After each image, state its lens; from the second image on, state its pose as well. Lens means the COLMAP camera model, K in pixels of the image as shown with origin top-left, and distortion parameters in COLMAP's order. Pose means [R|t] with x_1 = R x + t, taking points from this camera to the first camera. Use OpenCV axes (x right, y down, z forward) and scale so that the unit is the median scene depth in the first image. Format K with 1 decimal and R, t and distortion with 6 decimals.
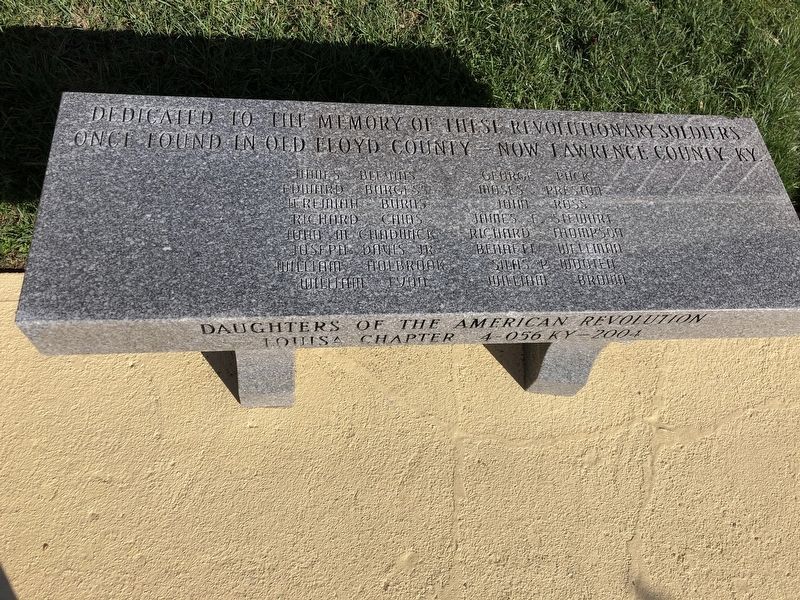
lens RADIAL K [[647.4, 0, 400.0], [0, 647.4, 300.0], [0, 0, 1]] dist [-0.000552, 0.006412]
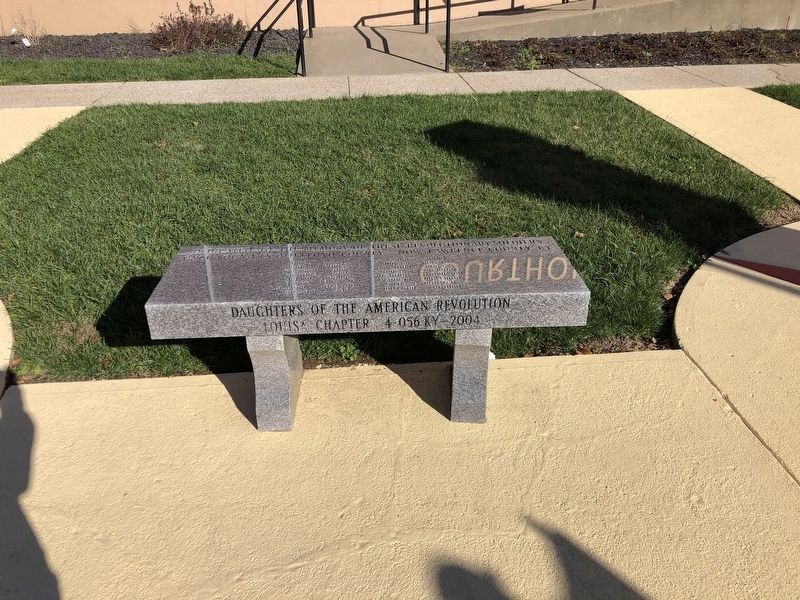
lens RADIAL K [[647.4, 0, 400.0], [0, 647.4, 300.0], [0, 0, 1]] dist [-0.000552, 0.006412]
pose [[0.989021, -0.107805, -0.101071, 0.276662], [0.031809, 0.823231, -0.566814, 0.791538], [0.144310, 0.557377, 0.817622, -0.380386]]
